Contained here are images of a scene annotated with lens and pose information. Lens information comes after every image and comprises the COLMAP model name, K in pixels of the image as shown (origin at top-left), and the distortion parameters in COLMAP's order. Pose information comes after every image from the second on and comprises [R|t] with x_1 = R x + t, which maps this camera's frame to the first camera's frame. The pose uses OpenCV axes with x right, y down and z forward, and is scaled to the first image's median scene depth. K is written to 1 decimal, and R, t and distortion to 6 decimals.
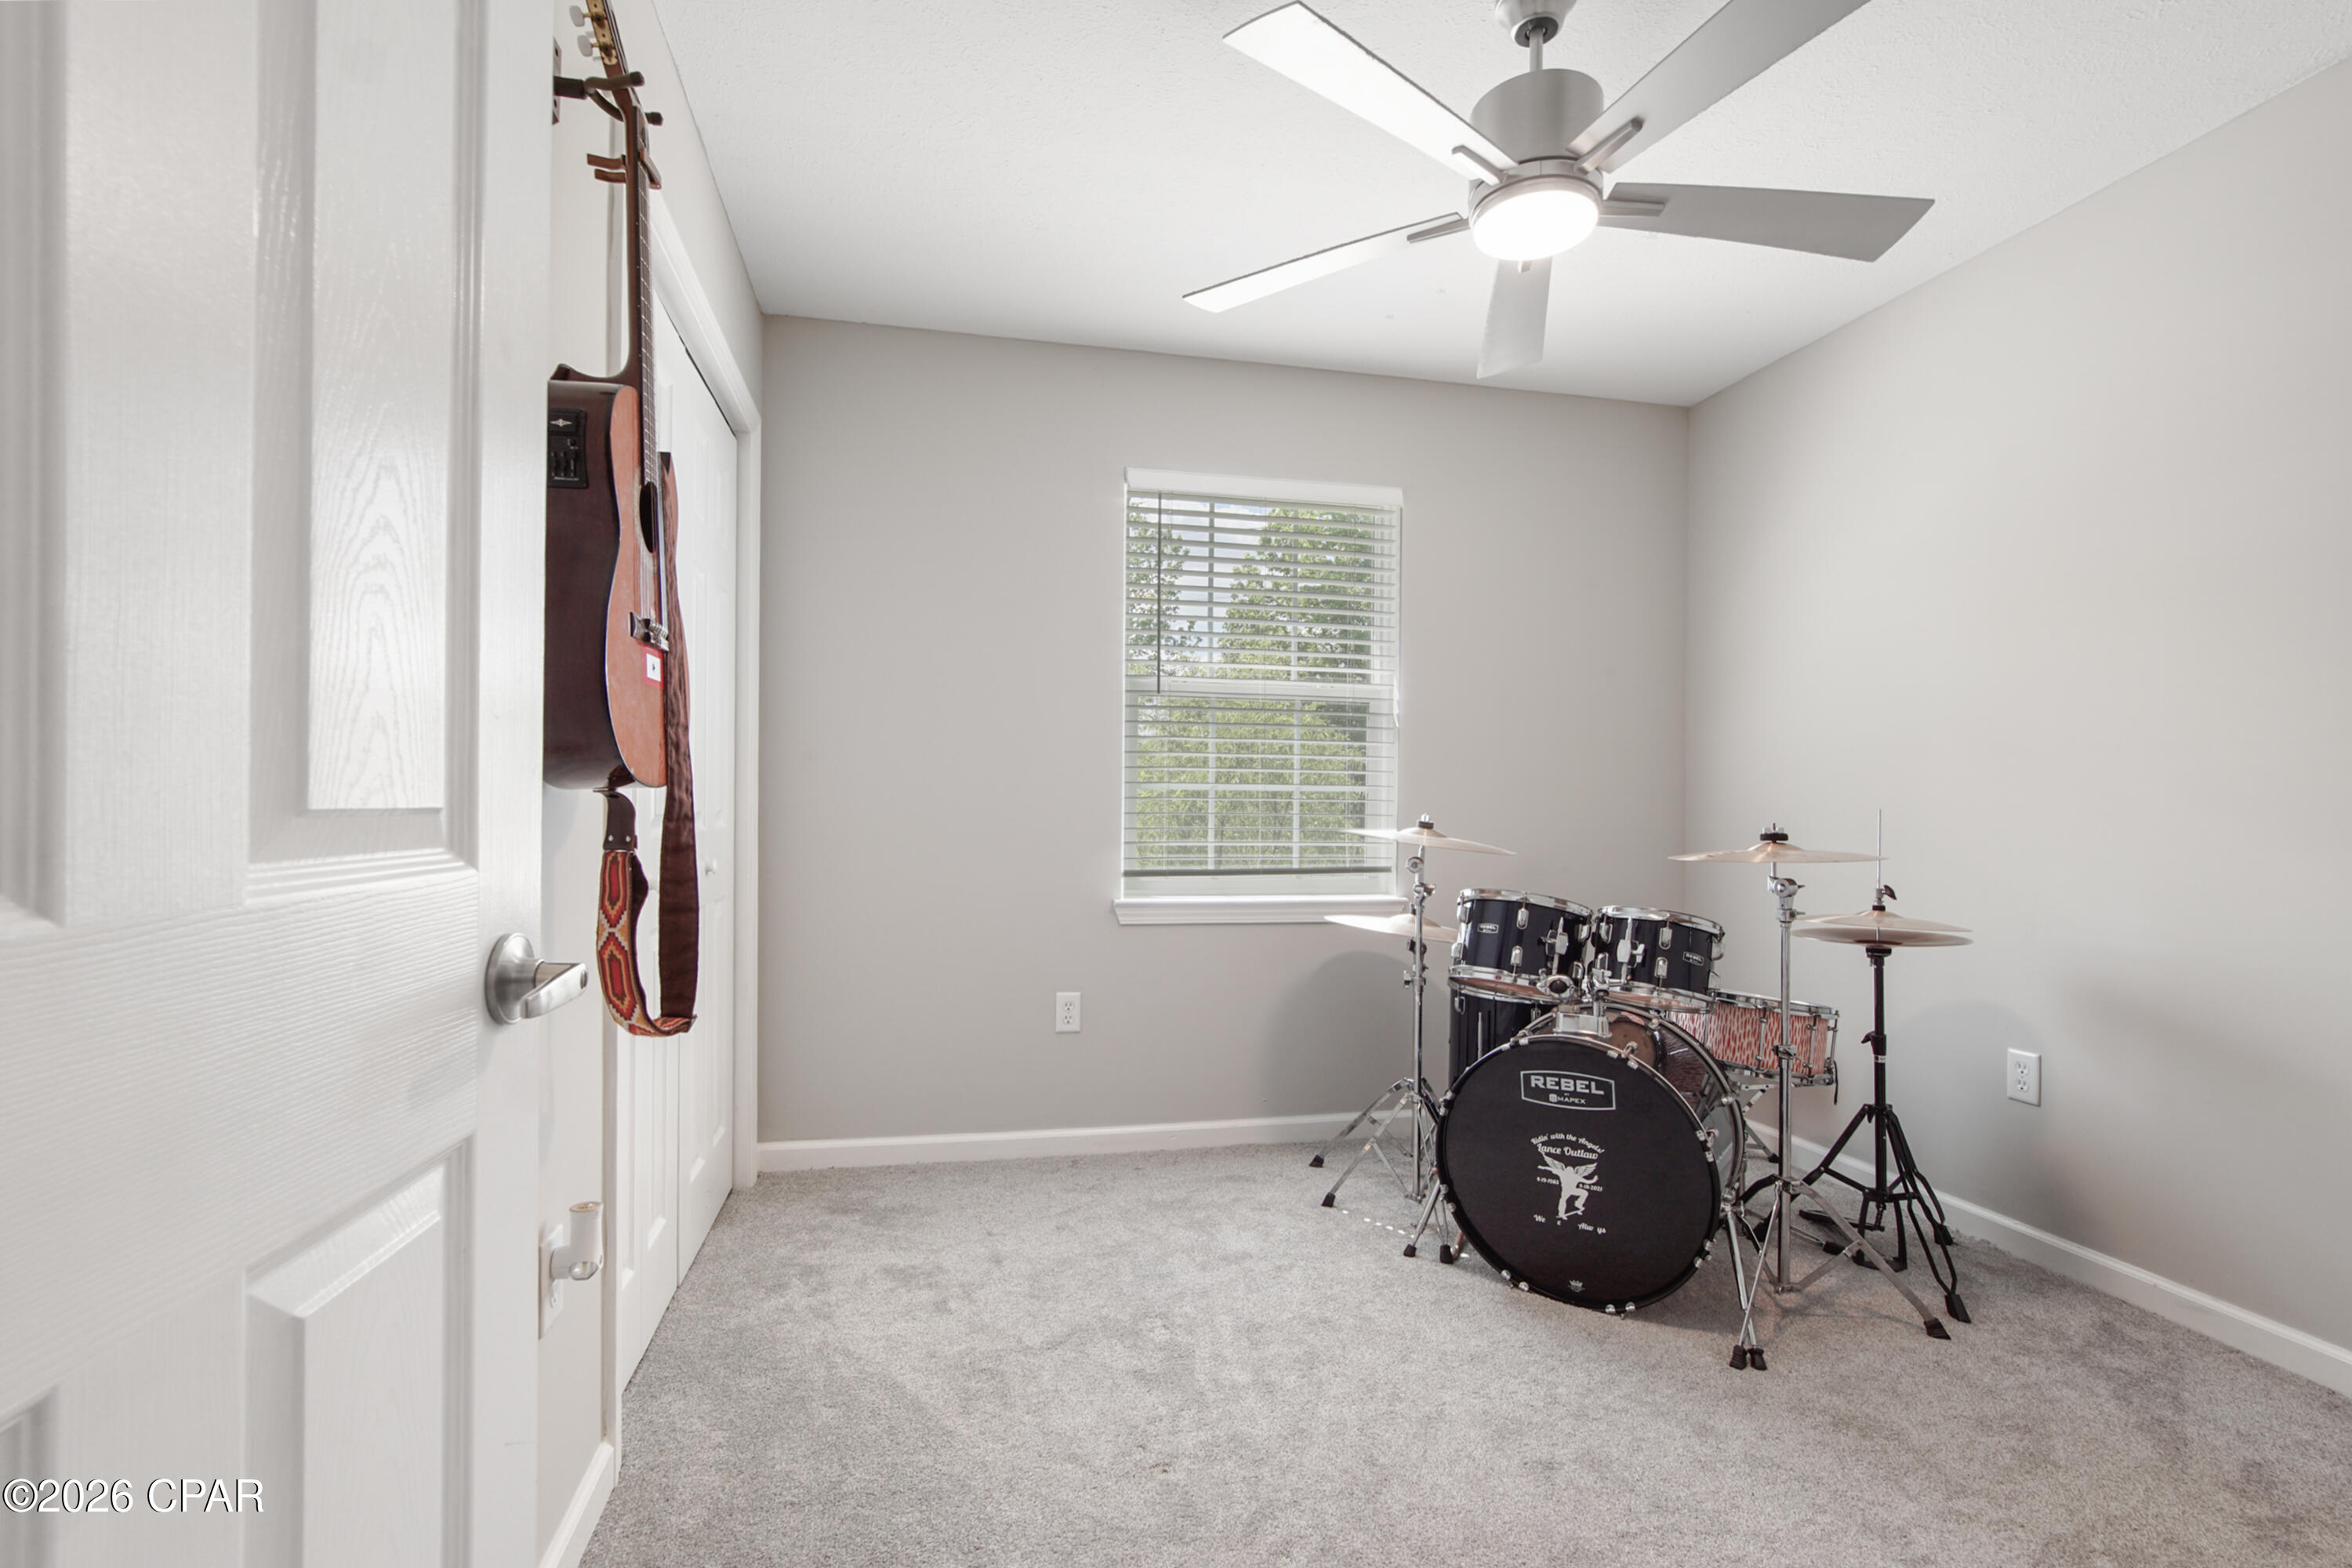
lens RADIAL K [[1071.2, 0, 1164.6], [0, 1071.2, 802.2], [0, 0, 1]] dist [0.001363, 0.000420]
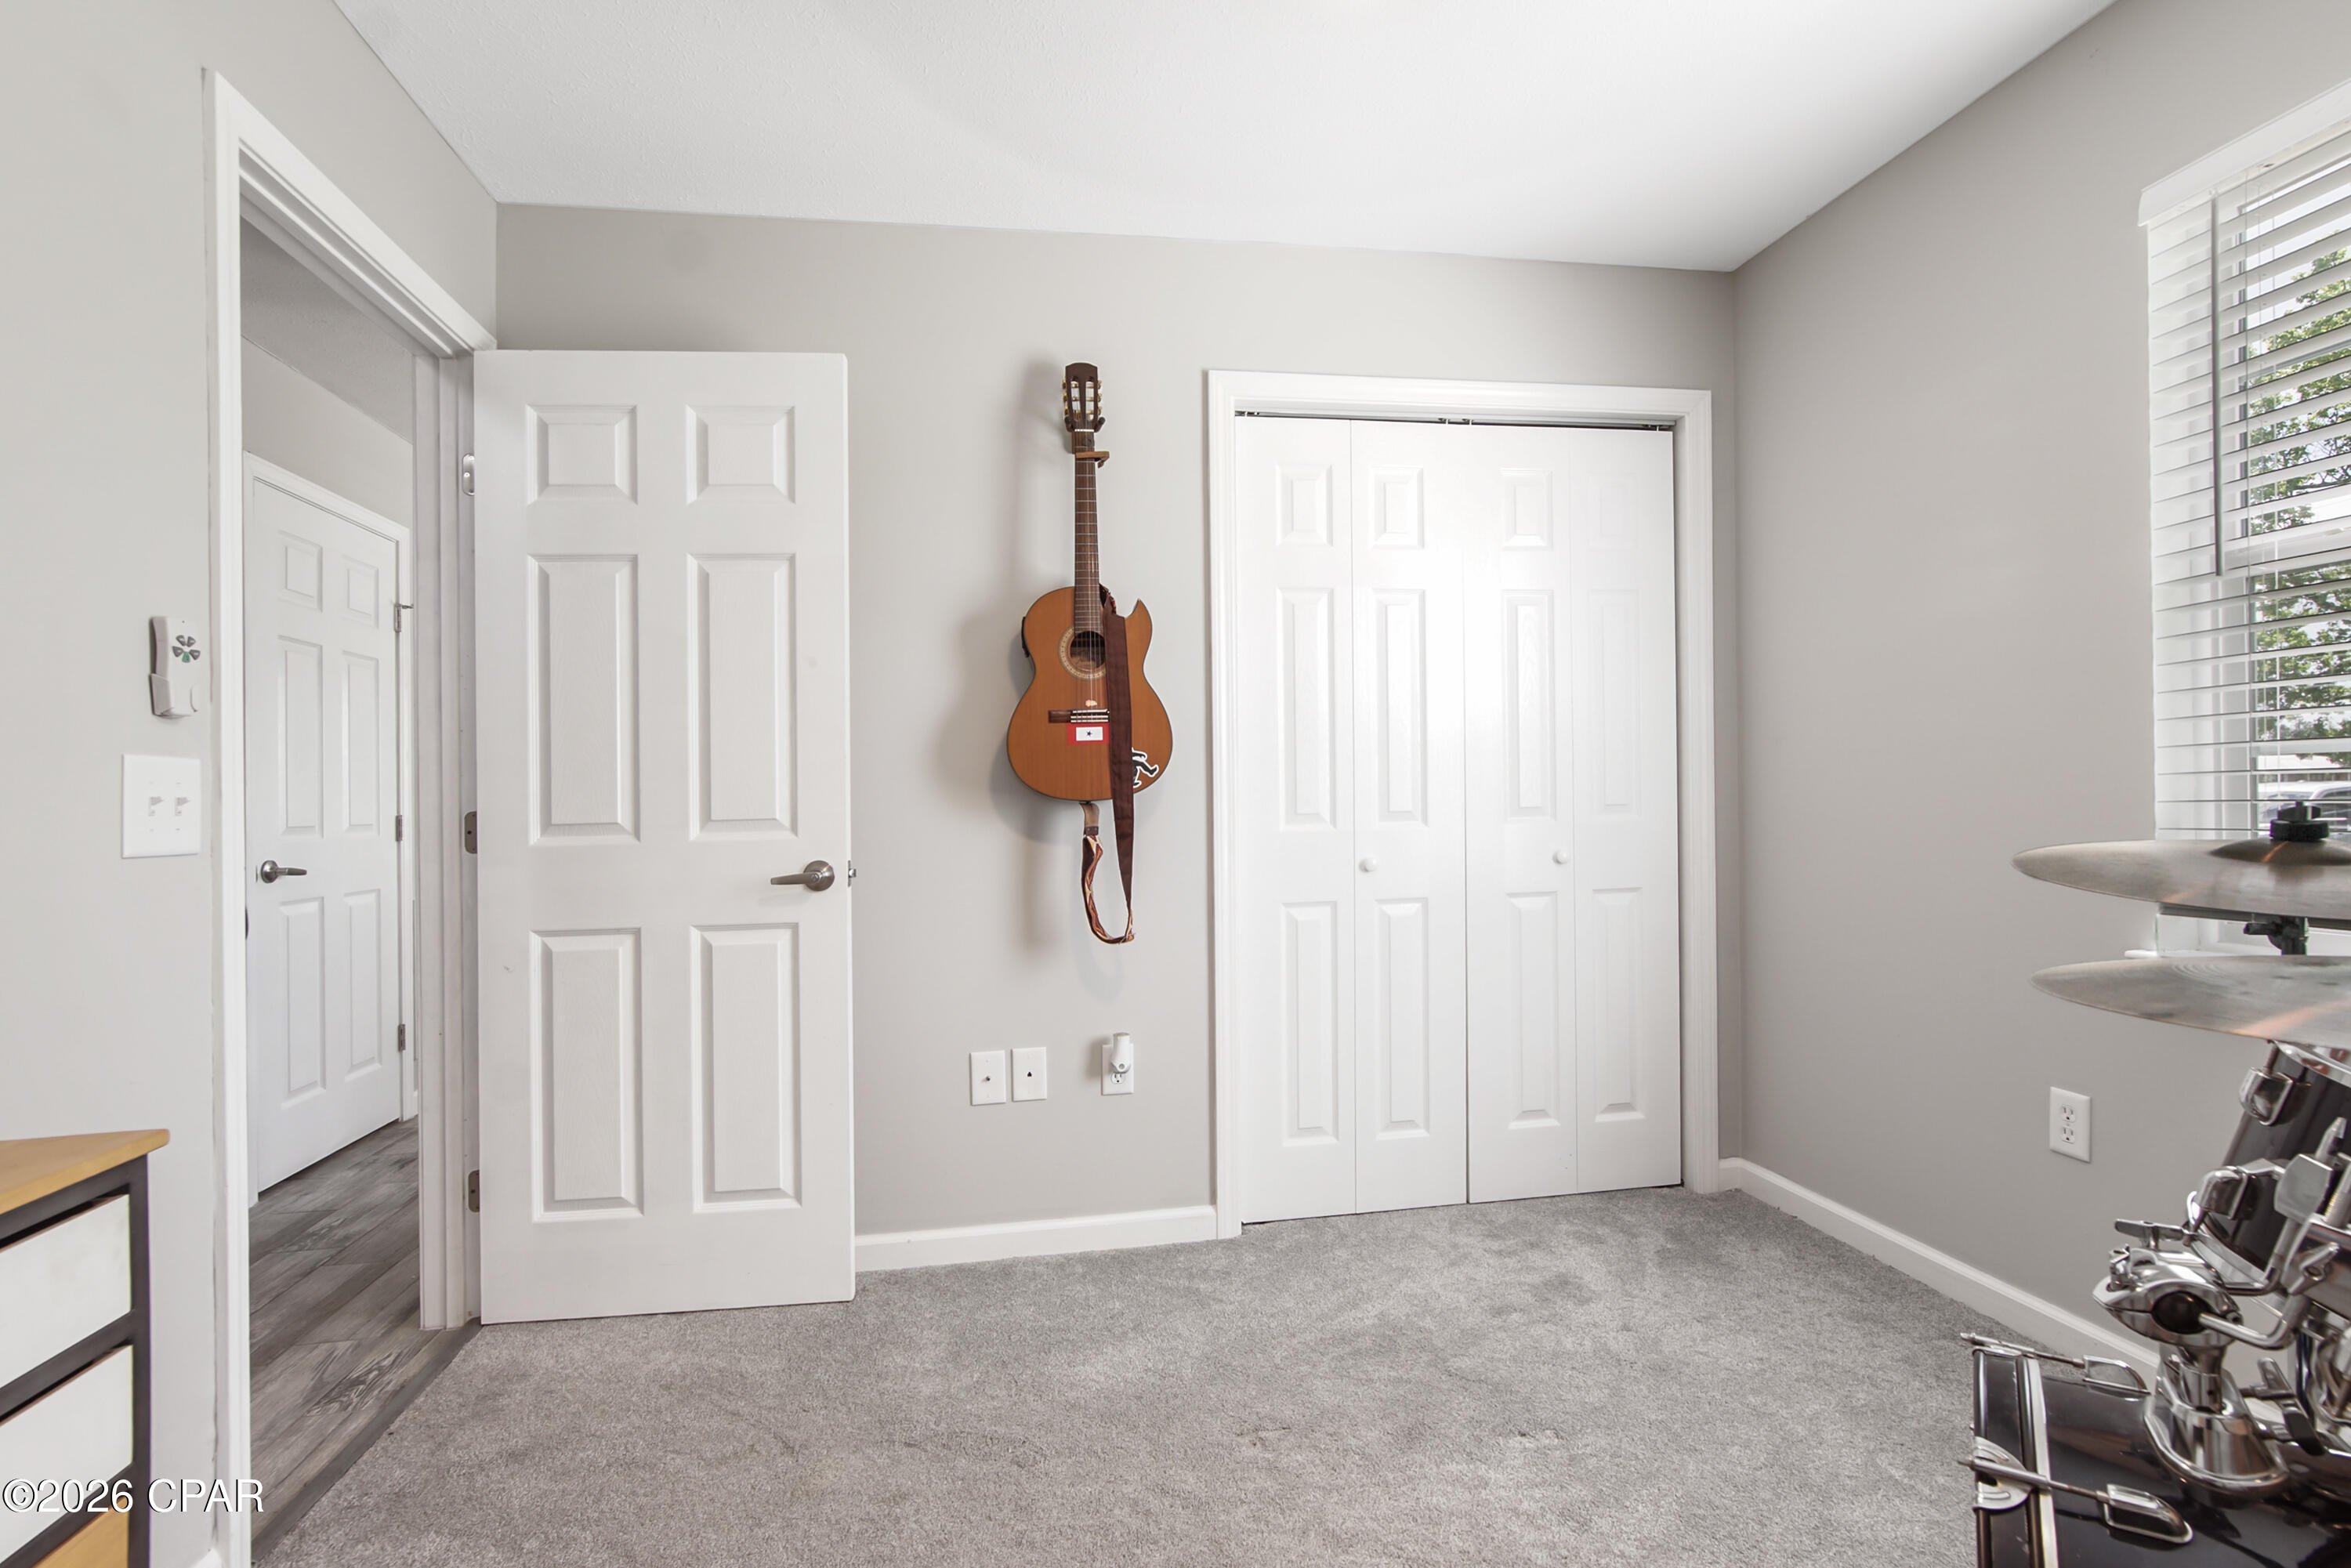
lens RADIAL K [[1161.0, 0, 1168.9], [0, 1161.0, 788.5], [0, 0, 1]] dist [0.028234, 0.000252]
pose [[-0.041880, -0.012468, -0.999045, 0.793516], [0.021354, 0.999683, -0.013371, 0.005373], [0.998894, -0.021894, -0.041601, 0.683930]]
